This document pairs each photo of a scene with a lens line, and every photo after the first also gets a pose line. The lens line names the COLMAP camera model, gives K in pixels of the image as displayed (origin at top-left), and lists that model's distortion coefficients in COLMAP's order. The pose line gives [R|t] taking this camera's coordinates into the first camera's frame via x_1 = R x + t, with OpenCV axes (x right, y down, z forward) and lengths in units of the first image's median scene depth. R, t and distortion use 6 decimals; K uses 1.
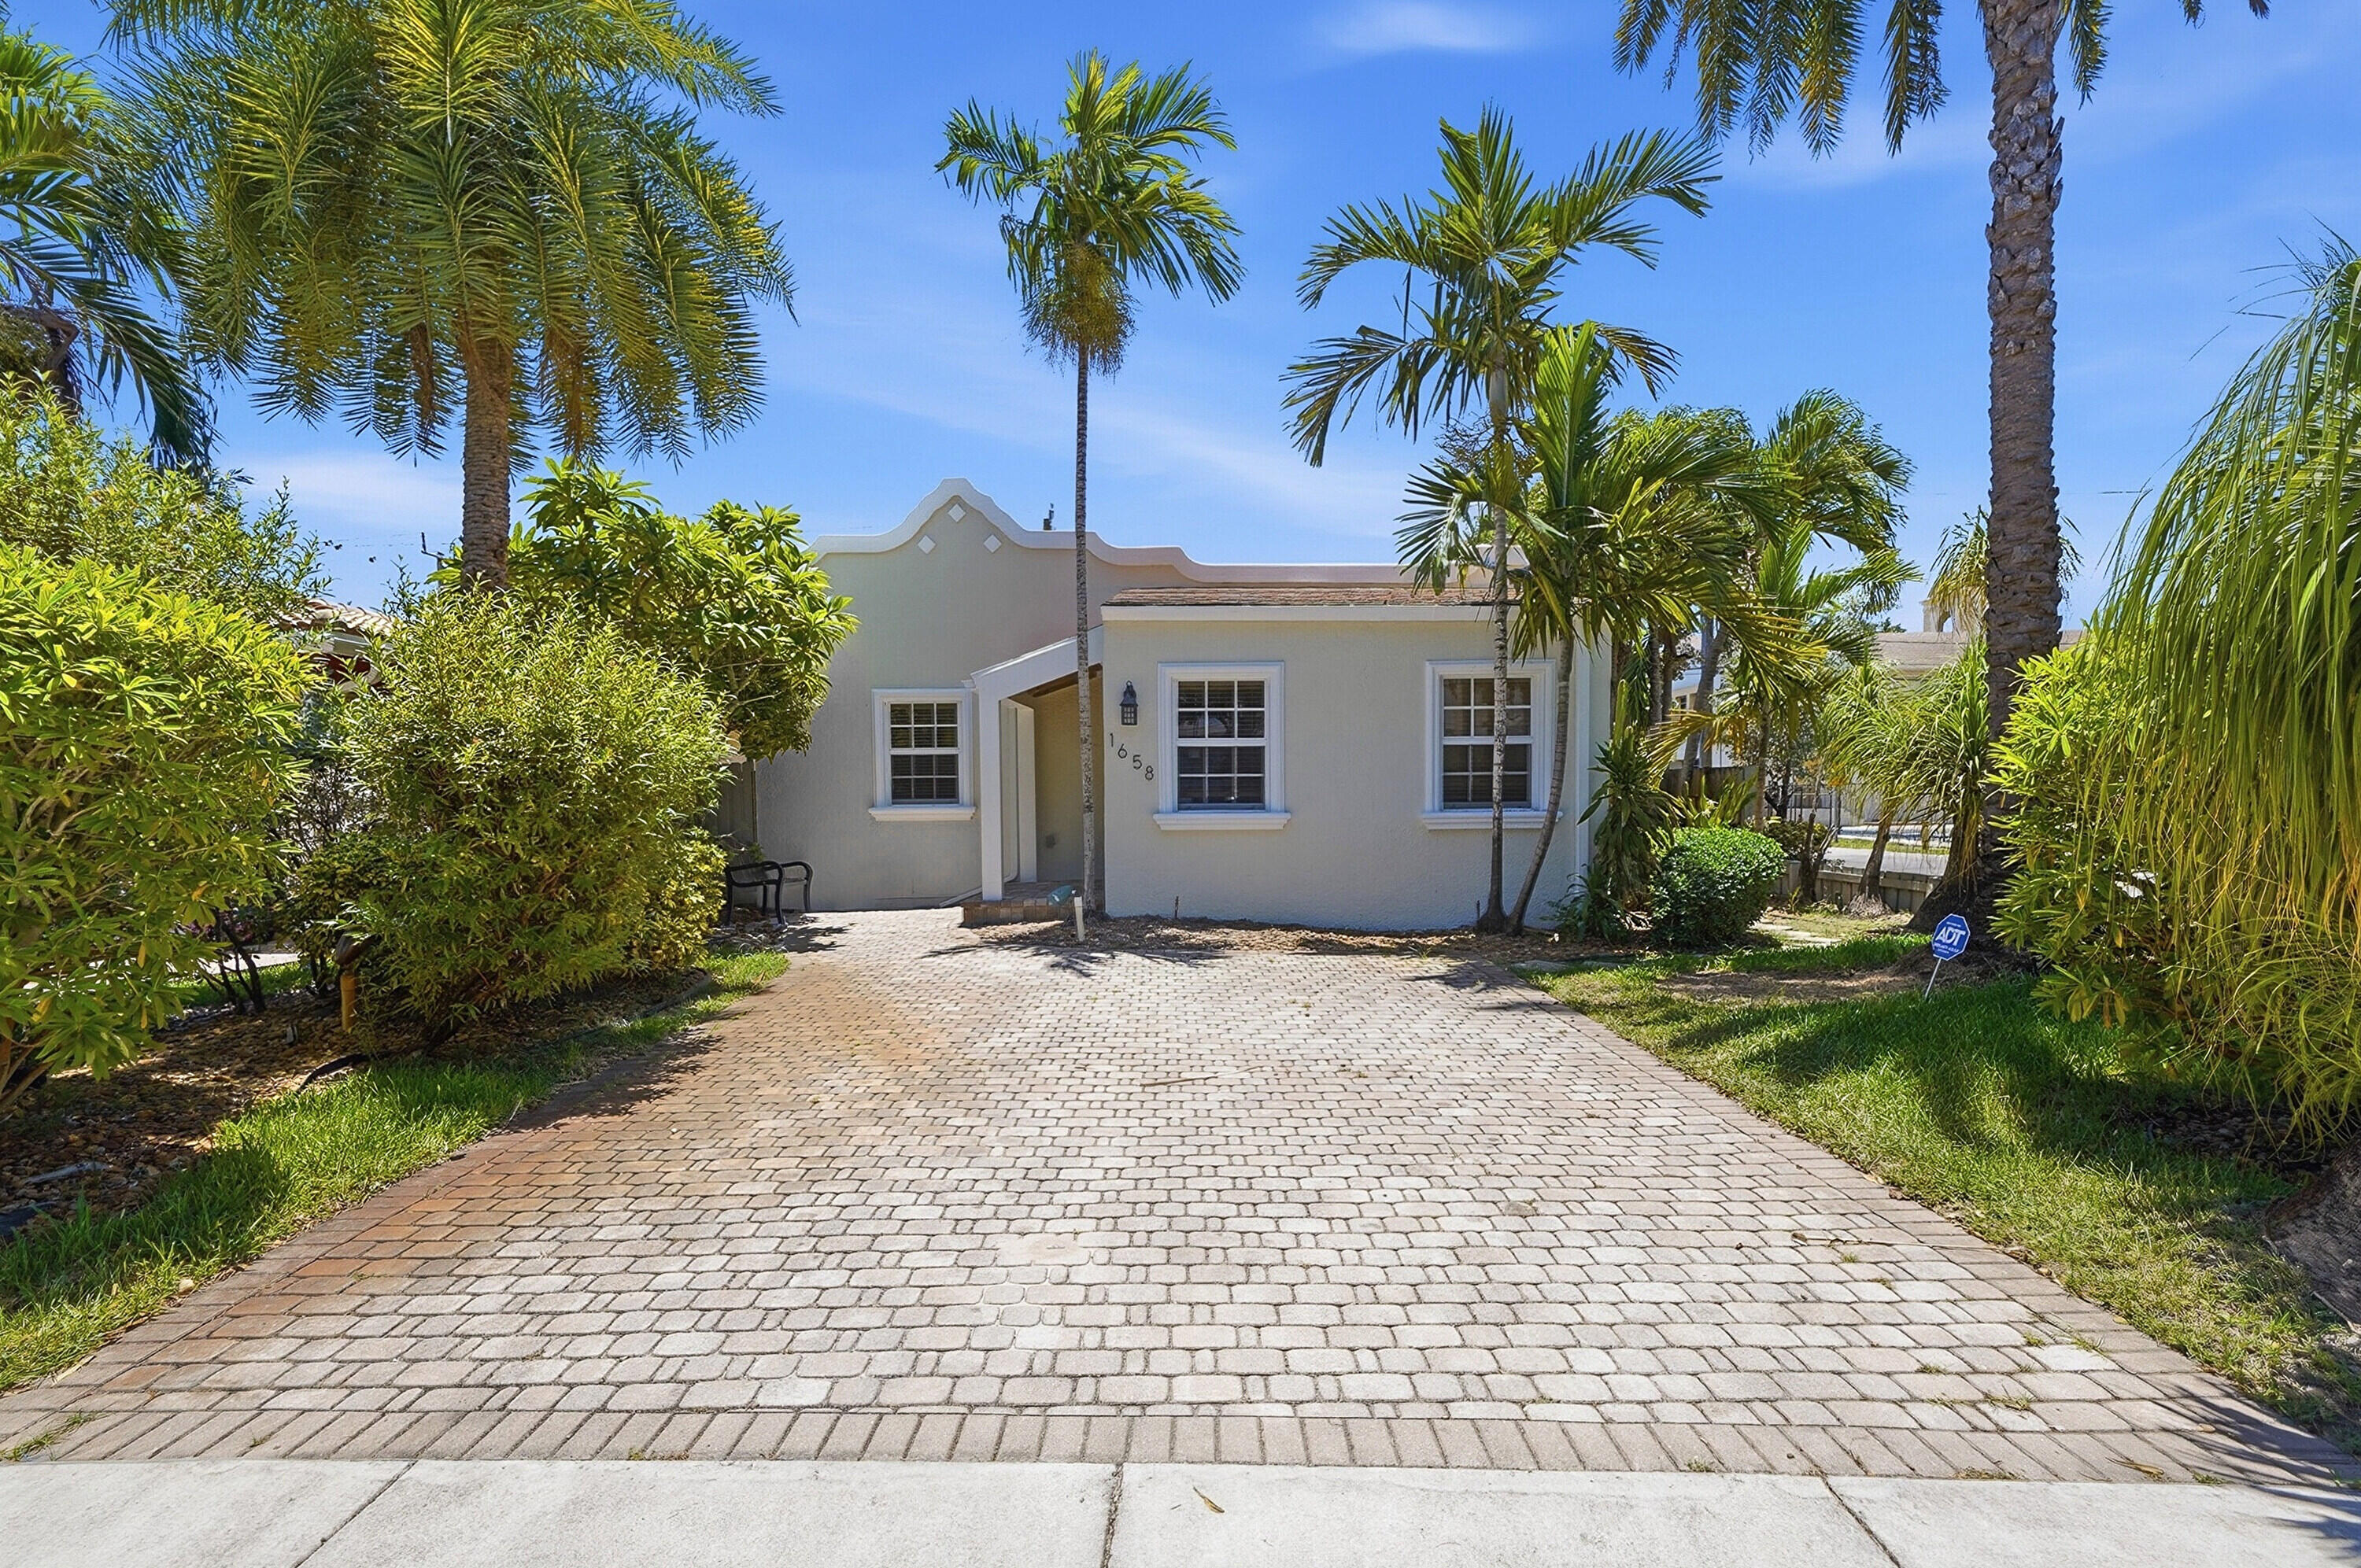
lens RADIAL K [[1116.1, 0, 1170.9], [0, 1116.1, 820.3], [0, 0, 1]] dist [0.006168, 0.001362]
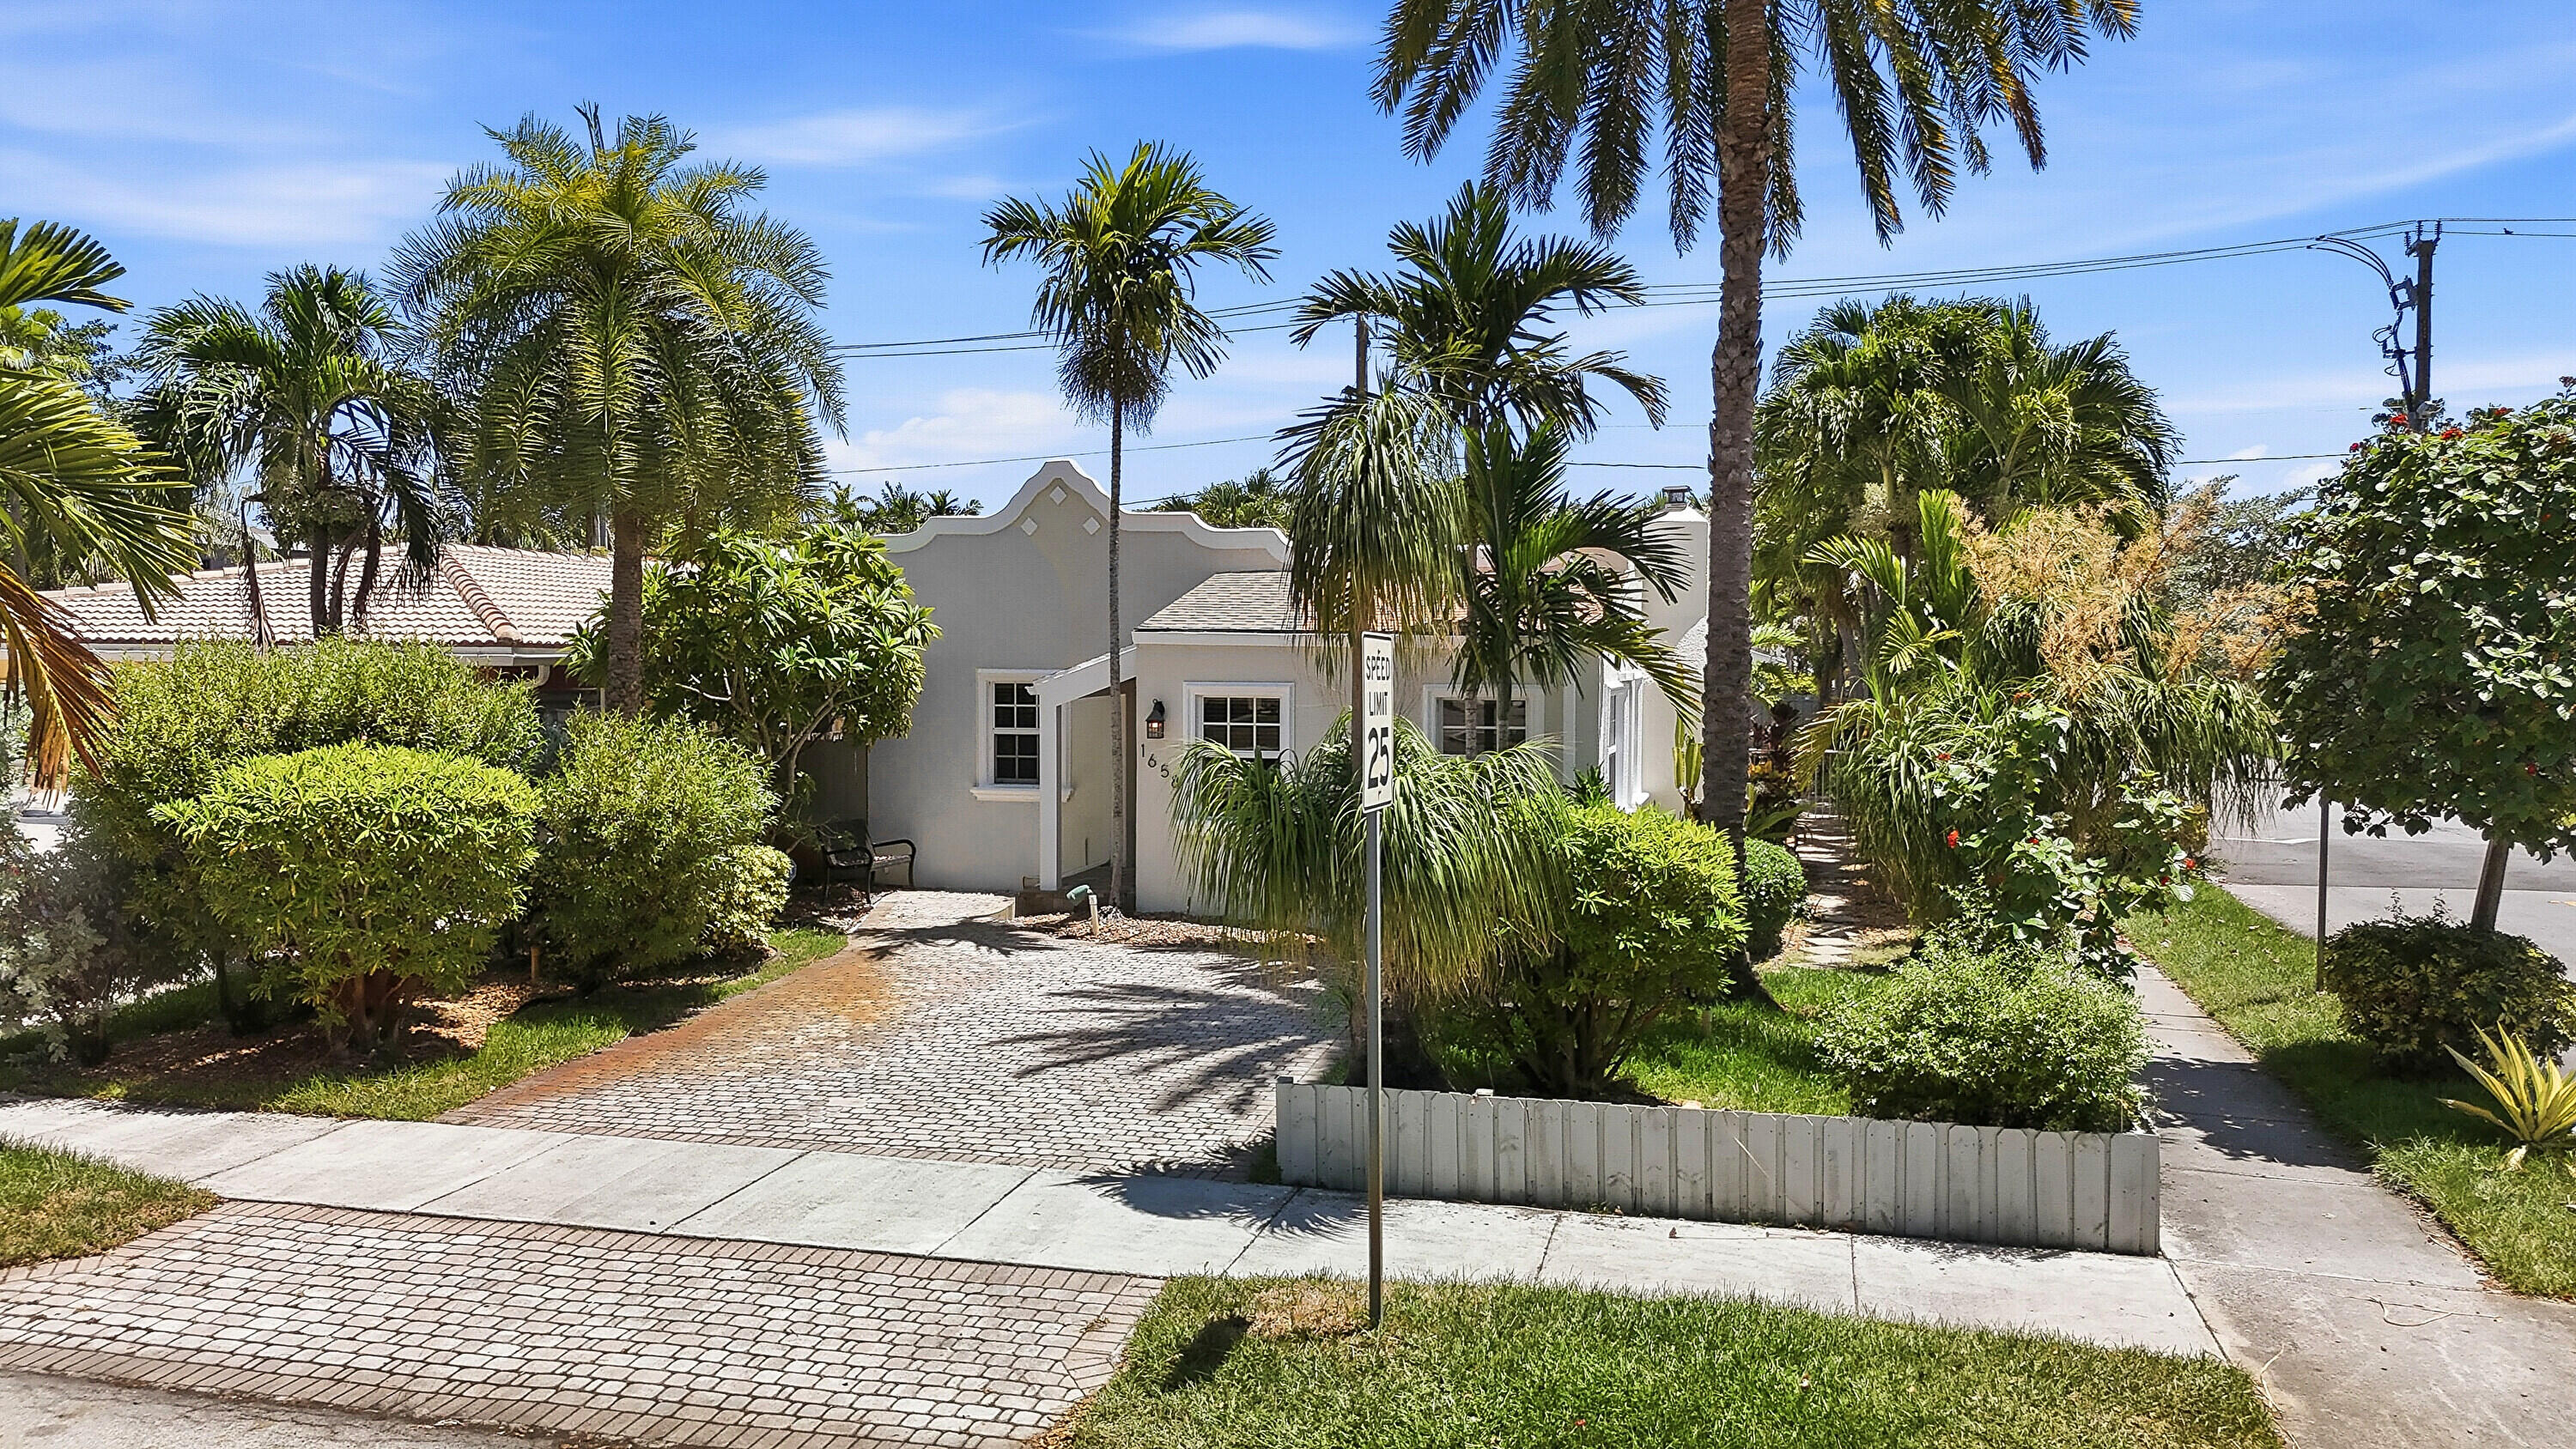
lens RADIAL K [[1874.8, 0, 1286.9], [0, 1874.8, 697.6], [0, 0, 1]] dist [0.046017, -0.025333]
pose [[0.975152, 0.017244, -0.220865, 0.489993], [-0.016264, 0.999848, 0.006255, -0.137644], [0.220940, -0.002507, 0.975284, -0.762875]]
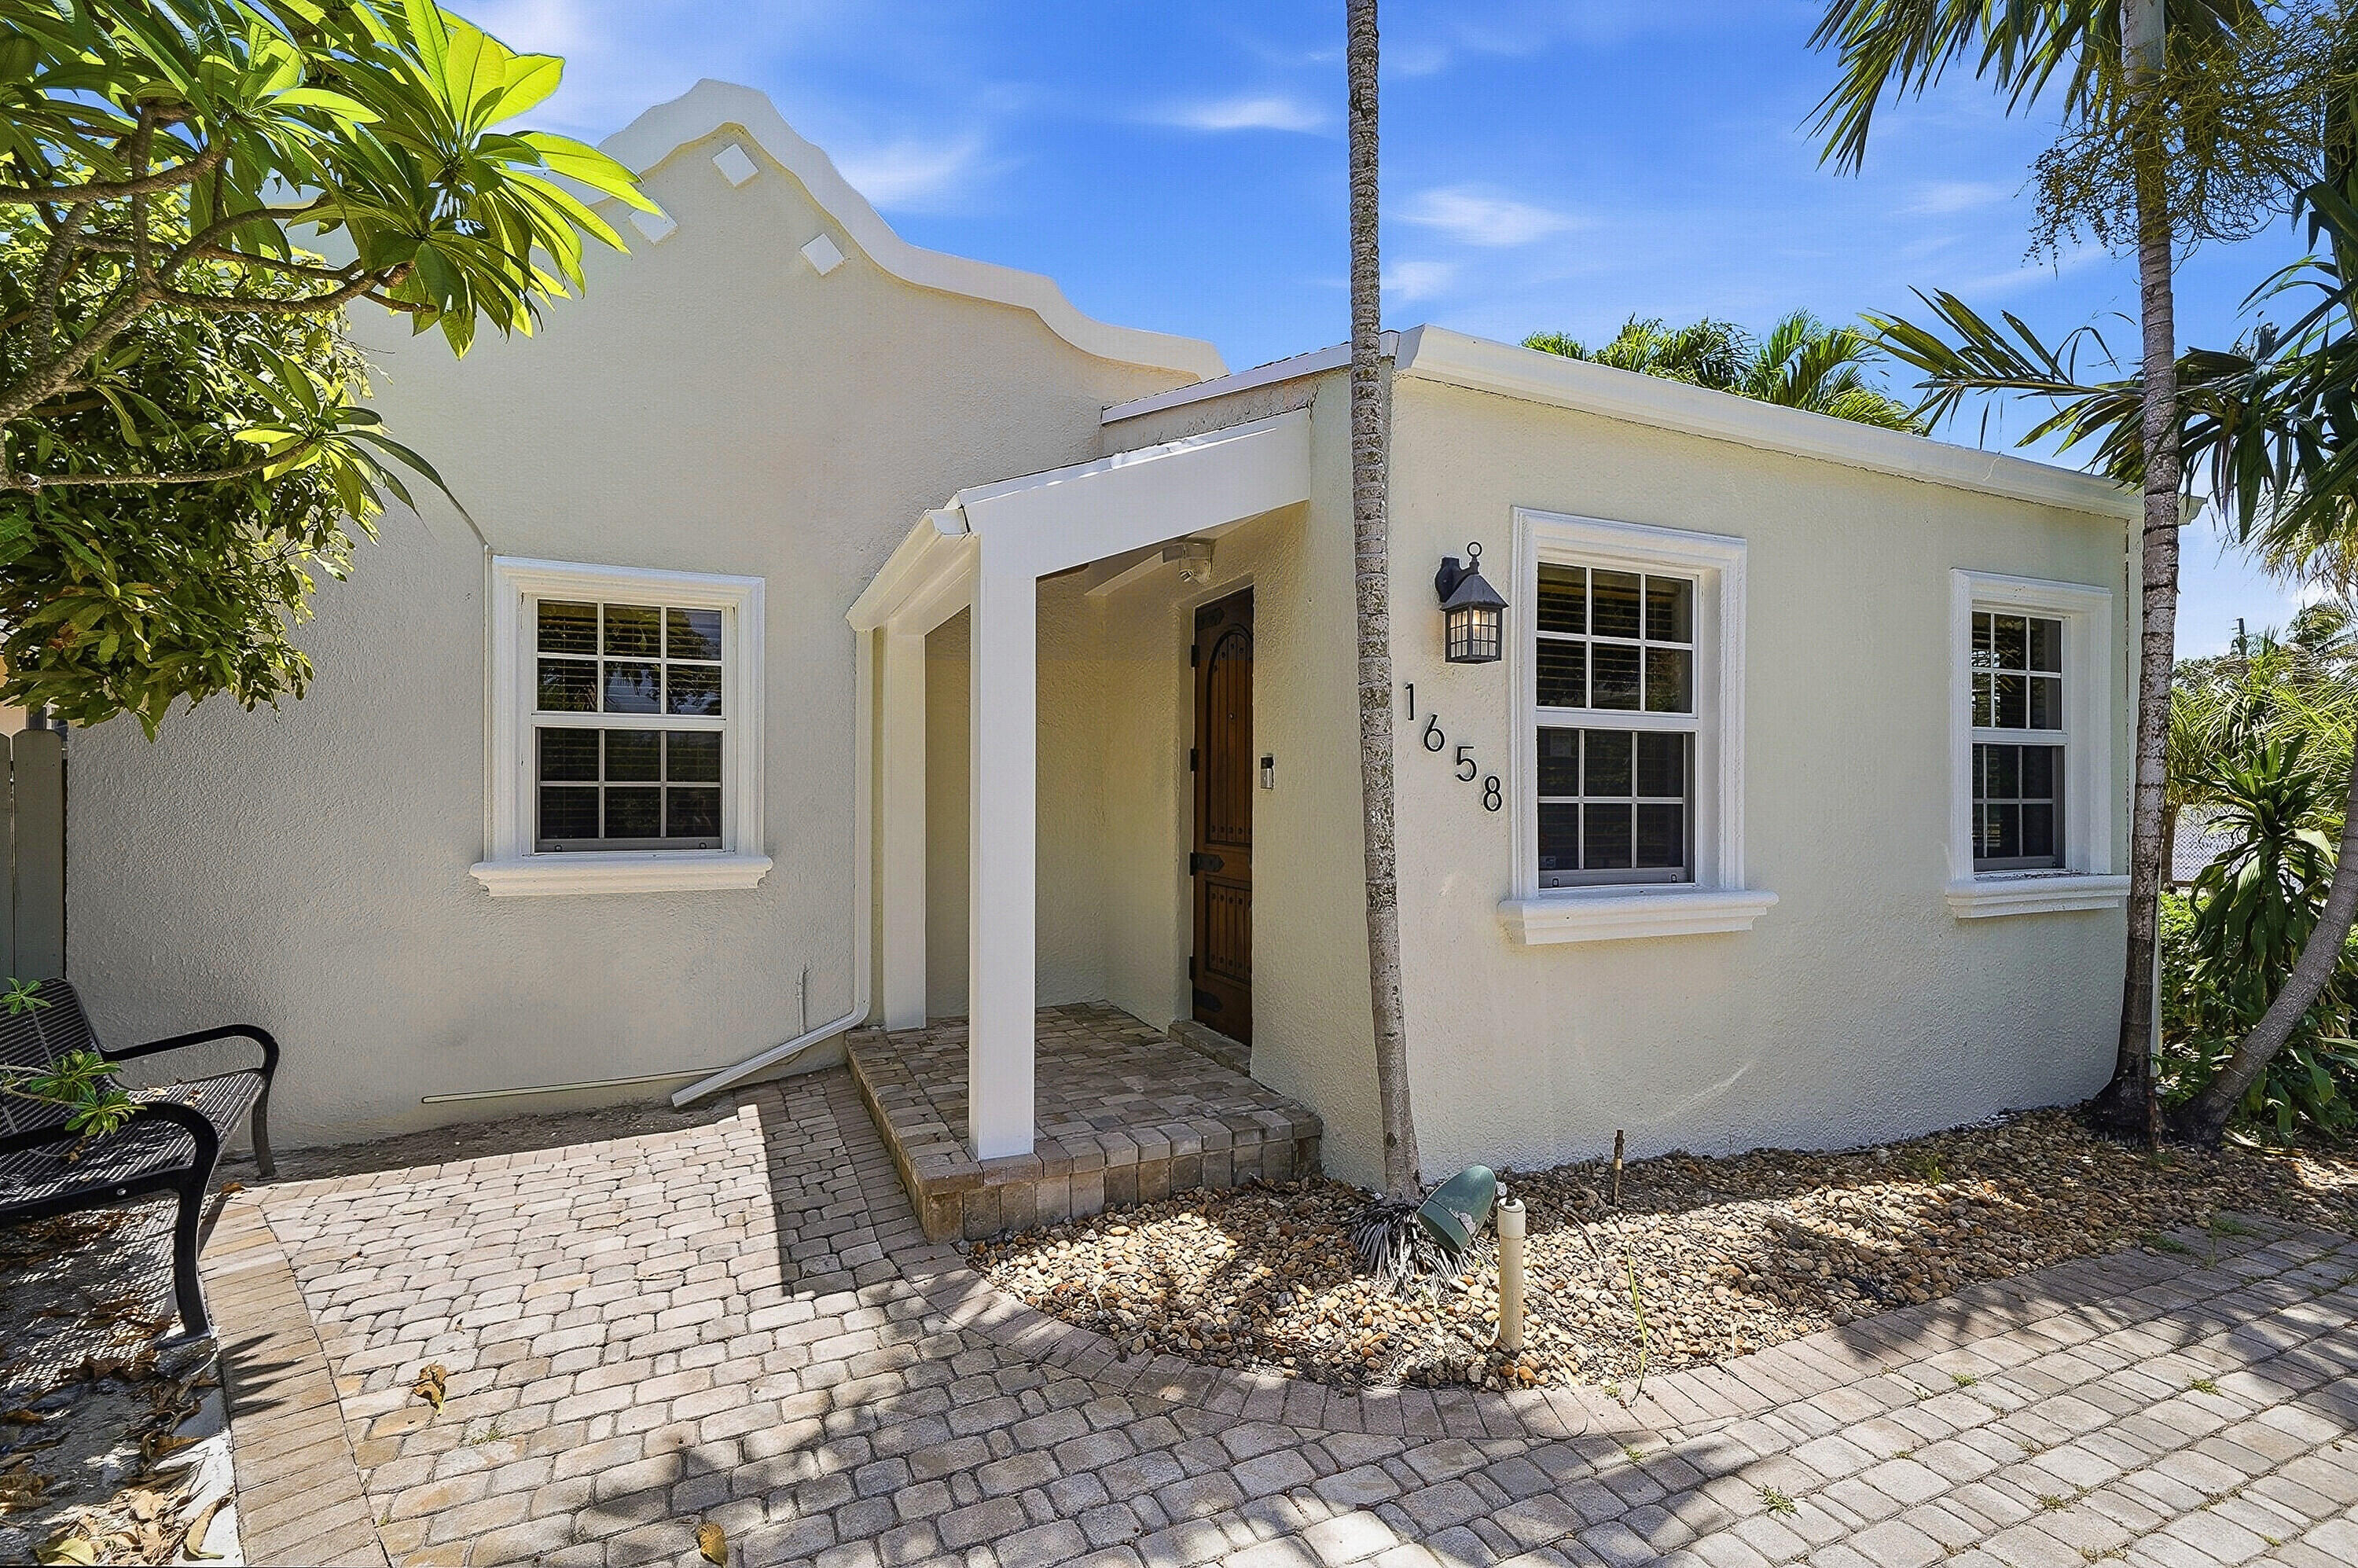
lens RADIAL K [[1114.8, 0, 1219.9], [0, 1114.8, 773.2], [0, 0, 1]] dist [0.006168, 0.001362]
pose [[0.897118, 0.014011, 0.441570, -0.270752], [0.002678, 0.999306, -0.037149, -0.035106], [-0.441784, 0.034509, 0.896458, 0.698844]]
